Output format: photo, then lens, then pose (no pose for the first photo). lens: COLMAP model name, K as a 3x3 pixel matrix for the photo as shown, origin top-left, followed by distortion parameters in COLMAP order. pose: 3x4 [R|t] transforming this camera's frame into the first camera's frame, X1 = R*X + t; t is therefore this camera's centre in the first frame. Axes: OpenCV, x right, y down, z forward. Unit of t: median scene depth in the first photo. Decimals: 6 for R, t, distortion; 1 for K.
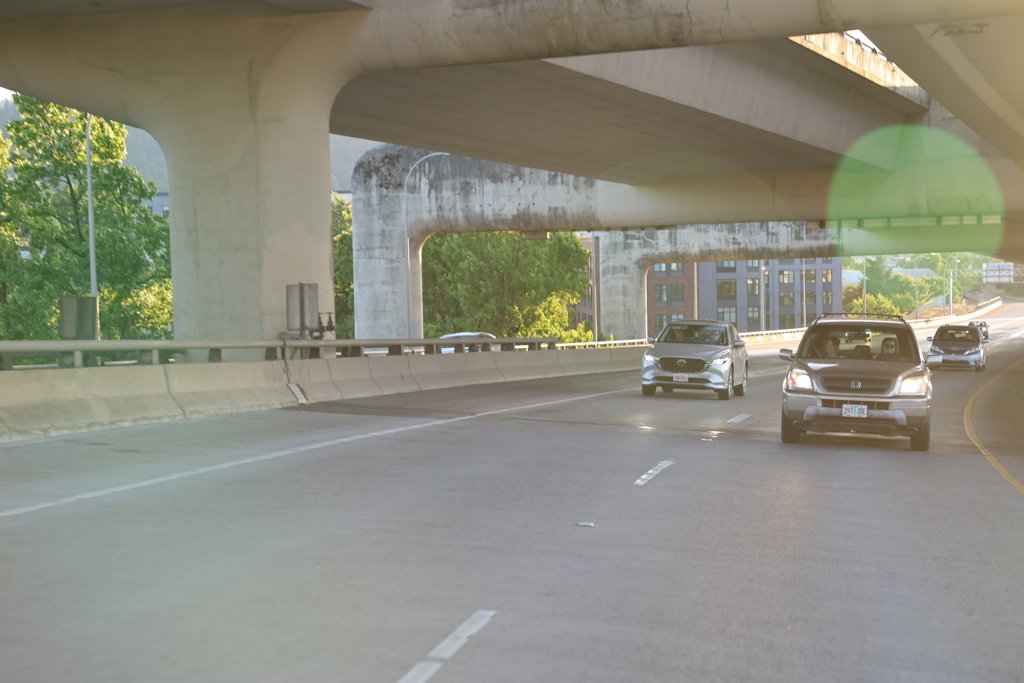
lens RADIAL K [[2019.5, 0, 493.1], [0, 2019.5, 294.6], [0, 0, 1]] dist [0.295476, 0.161844]
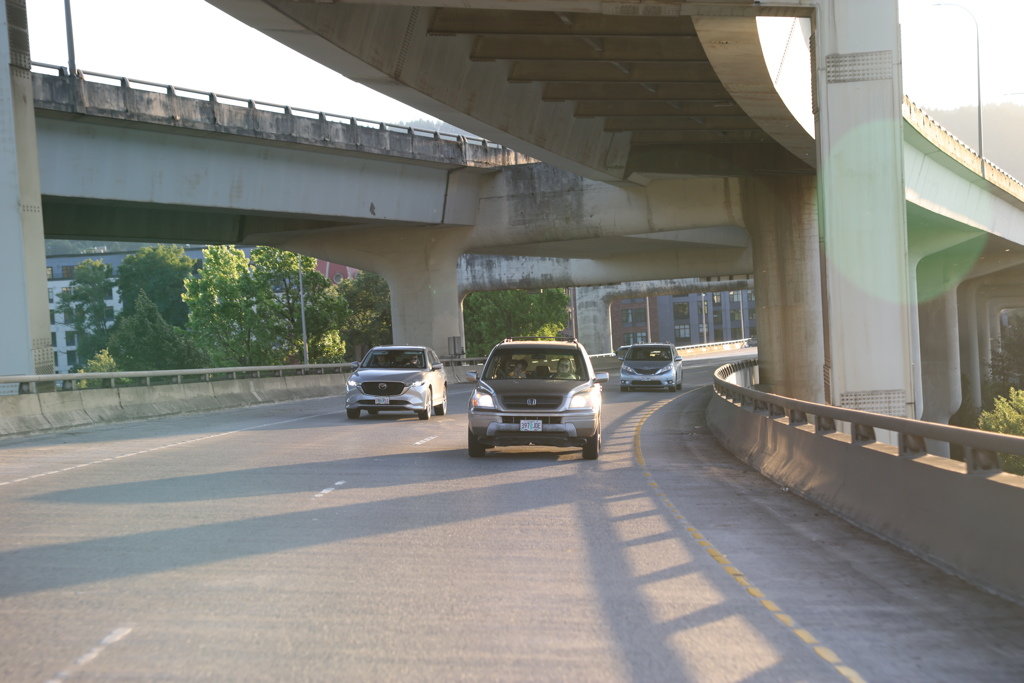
lens RADIAL K [[2026.8, 0, 512.0], [0, 2026.8, 341.5], [0, 0, 1]] dist [0.289433, -0.132884]
pose [[0.999098, -0.038874, 0.017107, -0.025617], [0.038639, 0.999158, 0.013828, -0.012593], [-0.017630, -0.013155, 0.999758, -0.614335]]
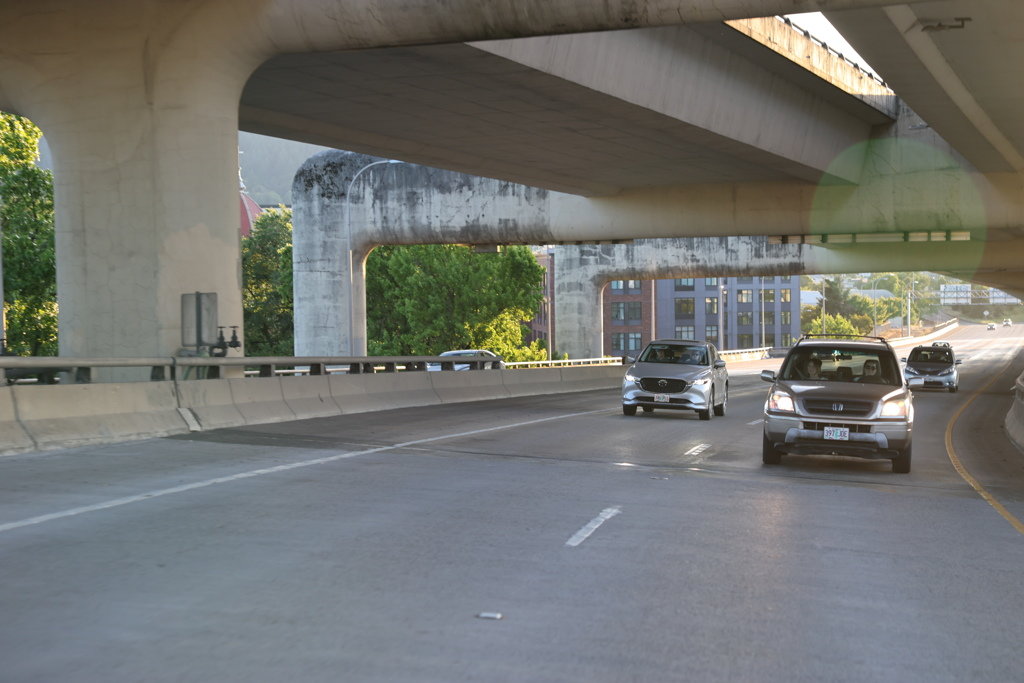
lens RADIAL K [[2019.5, 0, 493.1], [0, 2019.5, 294.6], [0, 0, 1]] dist [0.295476, 0.161844]
pose [[0.999764, 0.007841, 0.020283, 0.005620], [-0.007659, 0.999930, -0.009011, 0.000903], [-0.020352, 0.008854, 0.999754, 0.048429]]
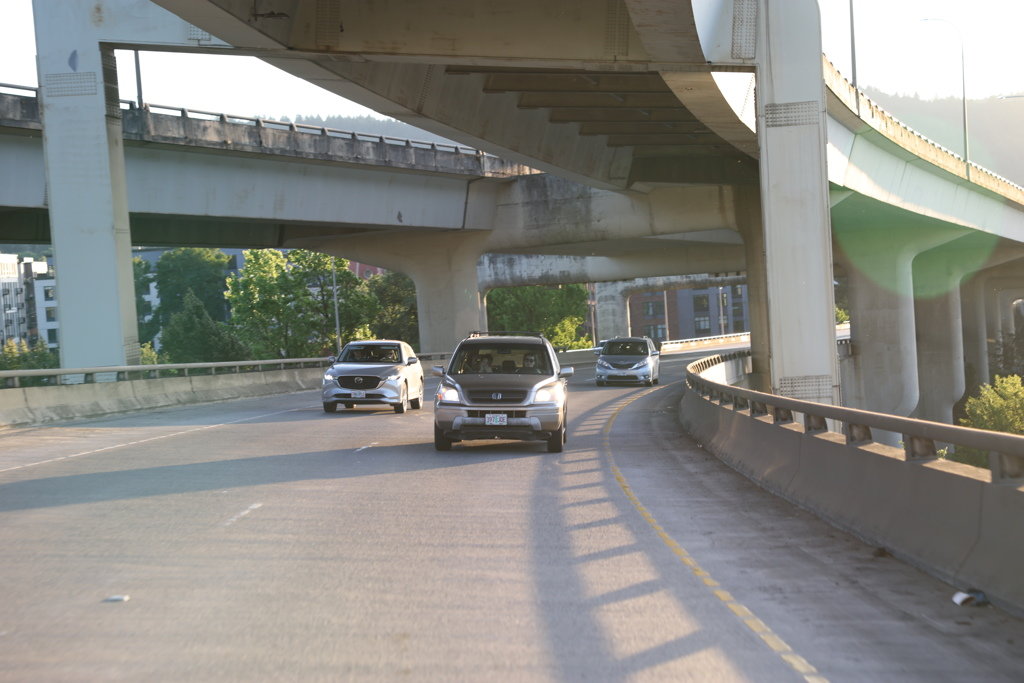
lens RADIAL K [[2026.8, 0, 512.0], [0, 2026.8, 341.5], [0, 0, 1]] dist [0.289433, -0.132884]
pose [[0.999064, -0.043183, 0.002502, -0.019549], [0.043134, 0.998919, 0.017329, -0.014776], [-0.003247, -0.017205, 0.999847, -0.715254]]
